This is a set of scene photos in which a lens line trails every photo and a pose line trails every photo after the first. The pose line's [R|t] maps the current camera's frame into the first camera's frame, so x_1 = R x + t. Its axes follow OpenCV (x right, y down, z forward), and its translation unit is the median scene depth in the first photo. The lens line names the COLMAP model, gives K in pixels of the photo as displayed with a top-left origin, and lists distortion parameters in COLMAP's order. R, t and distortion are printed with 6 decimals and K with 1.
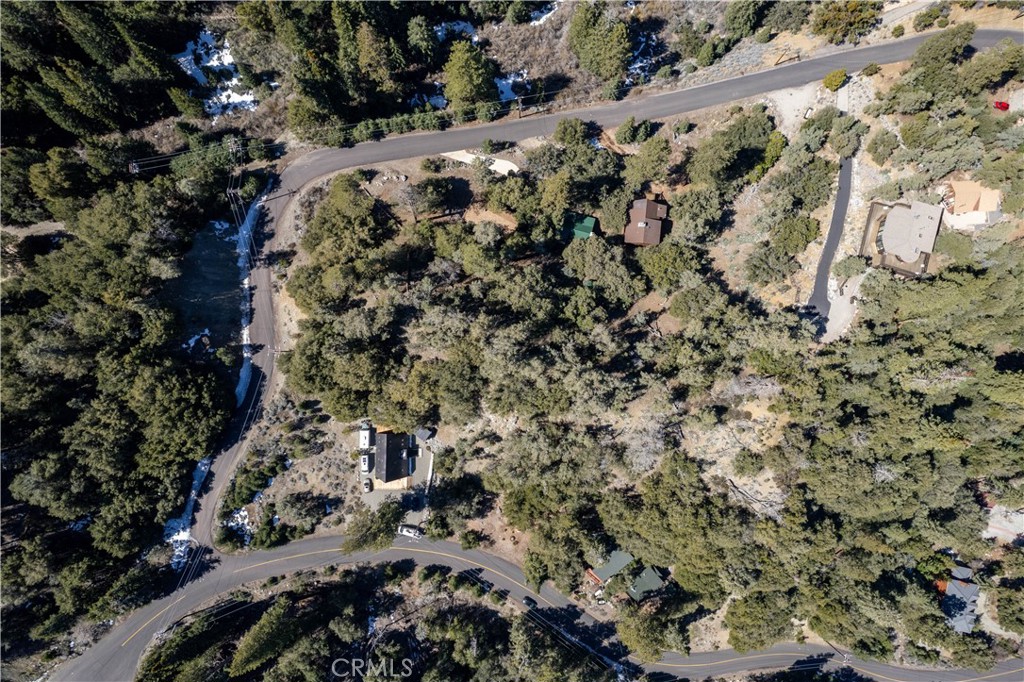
lens RADIAL K [[651.3, 0, 516.3], [0, 651.3, 344.3], [0, 0, 1]] dist [-0.085613, 0.071863]
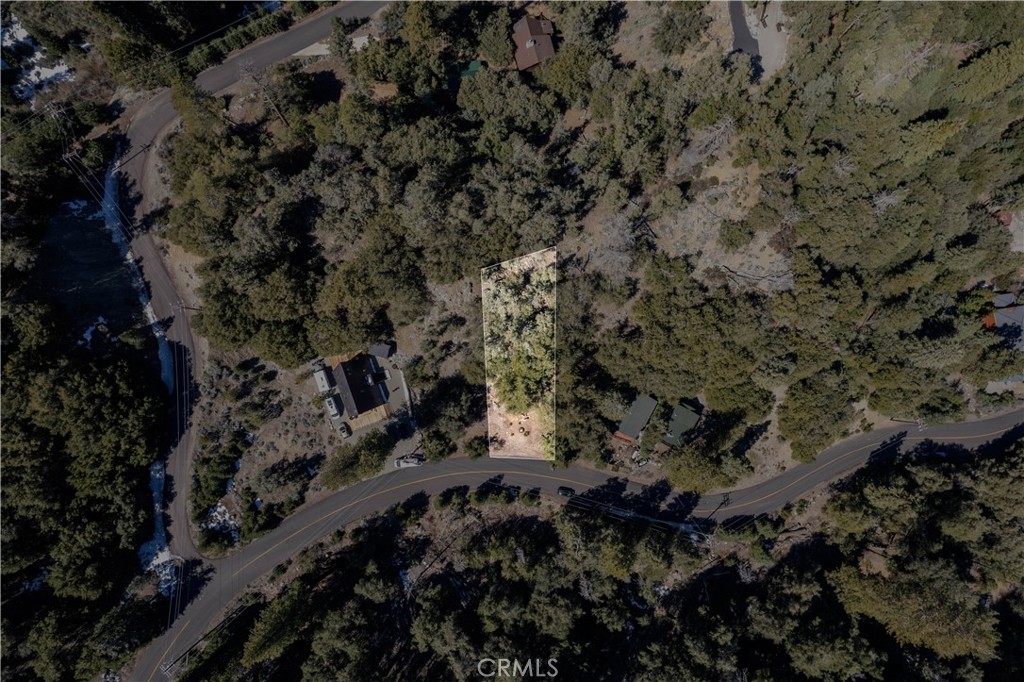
lens RADIAL K [[651.3, 0, 516.3], [0, 651.3, 344.3], [0, 0, 1]] dist [-0.085613, 0.071863]
pose [[0.934300, -0.356064, 0.017392, 0.014421], [0.356114, 0.934443, 0.000287, 0.198021], [-0.016354, 0.005926, 0.999849, 0.122216]]
